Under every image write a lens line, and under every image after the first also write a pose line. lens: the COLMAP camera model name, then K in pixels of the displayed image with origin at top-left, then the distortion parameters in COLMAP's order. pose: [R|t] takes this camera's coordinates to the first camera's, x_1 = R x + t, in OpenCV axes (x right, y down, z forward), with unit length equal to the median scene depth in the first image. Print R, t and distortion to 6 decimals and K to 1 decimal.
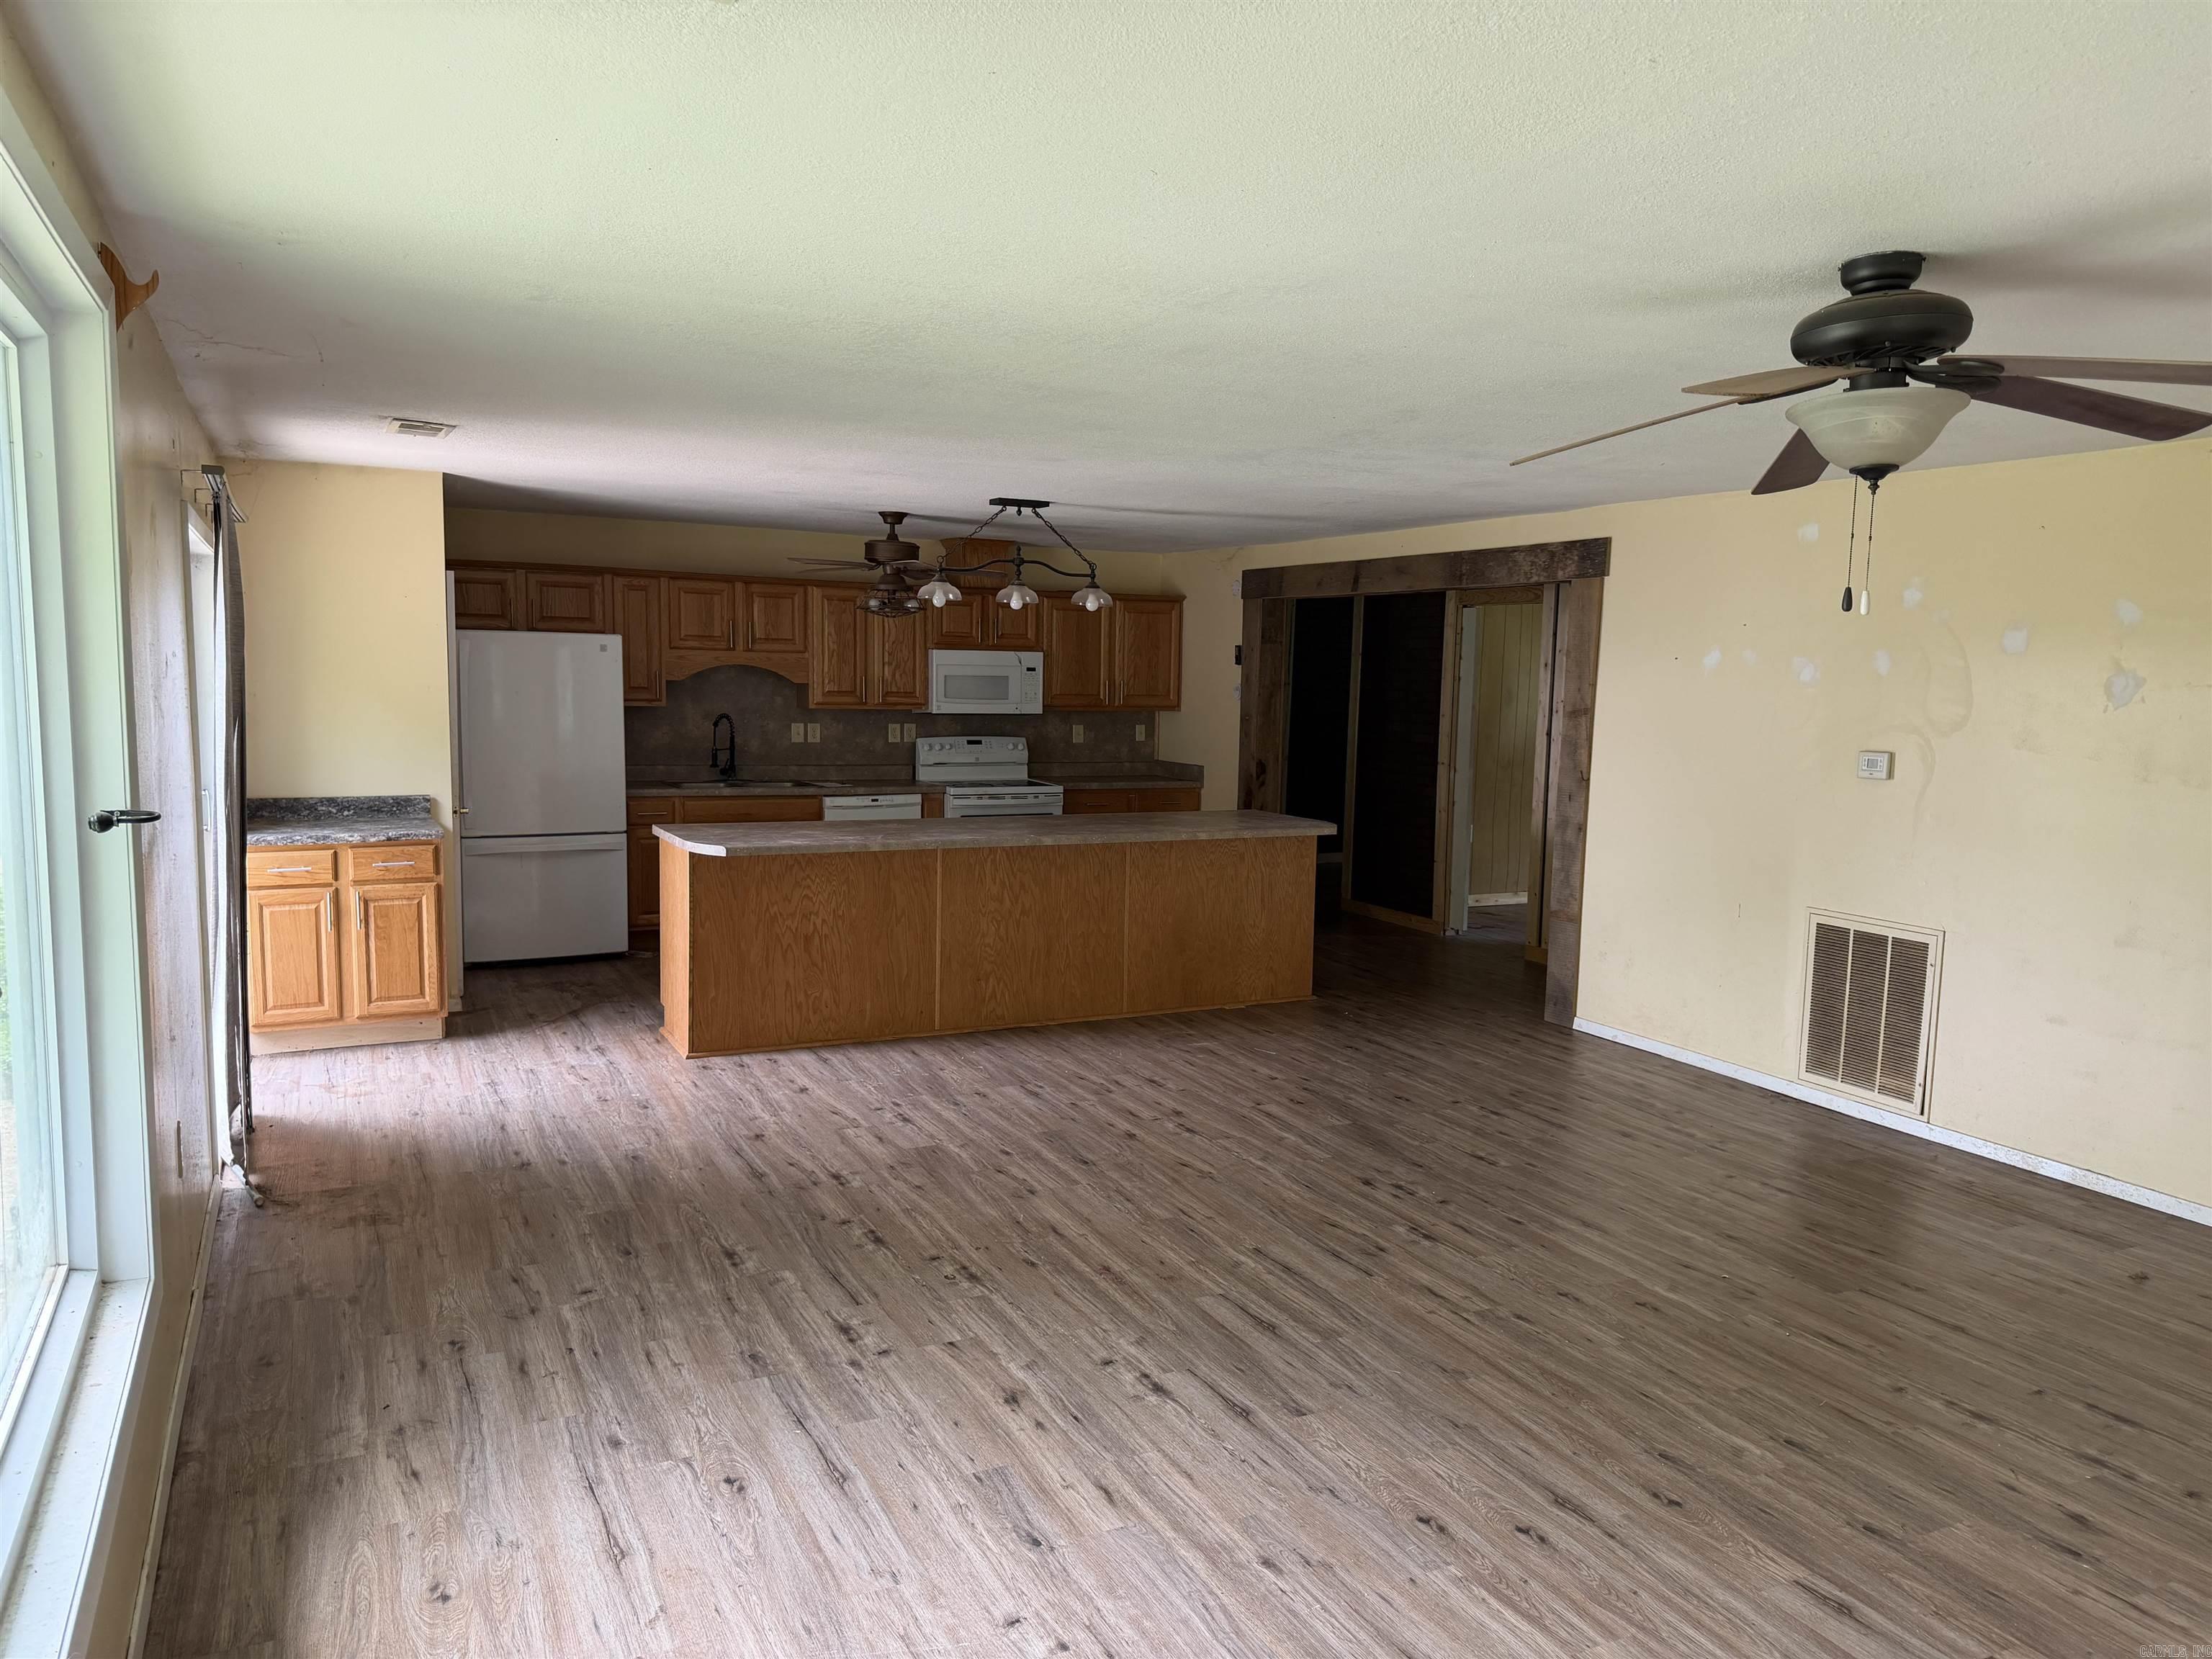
lens RADIAL K [[1551.7, 0, 1109.4], [0, 1551.7, 836.2], [0, 0, 1]] dist [0.098285, -0.123043]
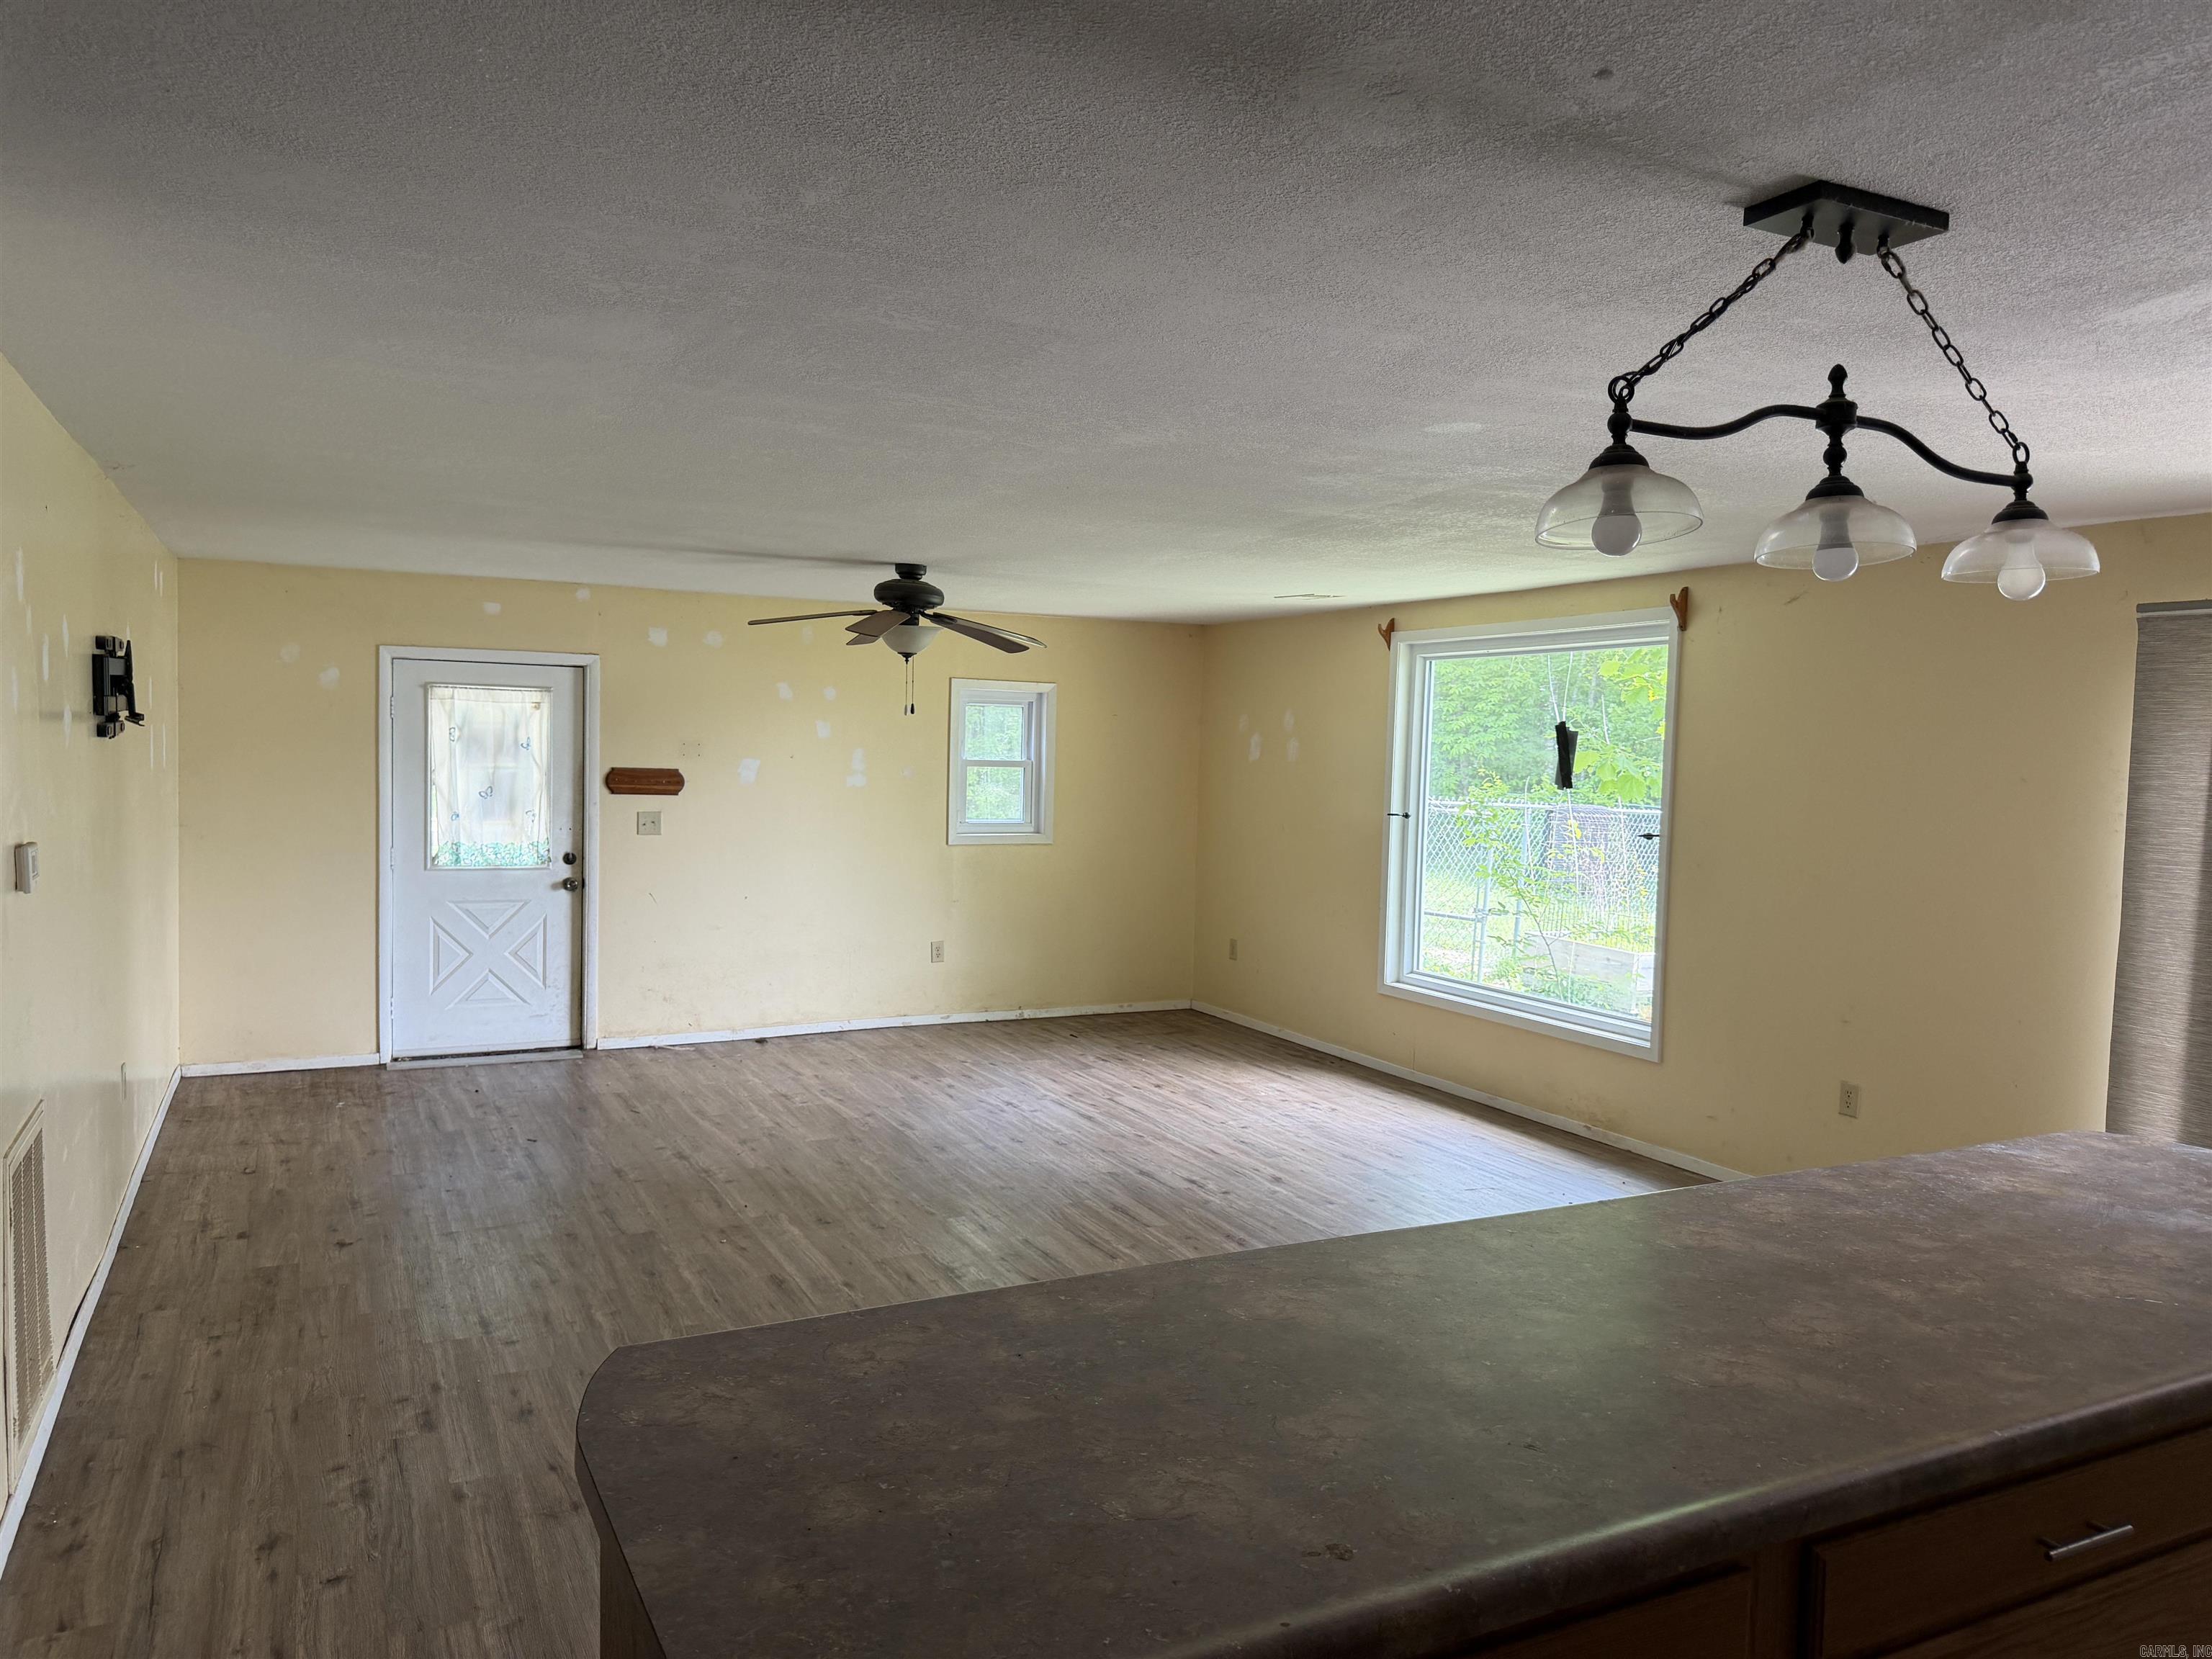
lens RADIAL K [[1551.7, 0, 1109.4], [0, 1551.7, 836.2], [0, 0, 1]] dist [0.098285, -0.123043]
pose [[-0.998891, -0.046175, -0.009200, 0.135352], [-0.047062, 0.984984, 0.166110, -0.251214], [0.001391, 0.166358, -0.986064, 2.297123]]
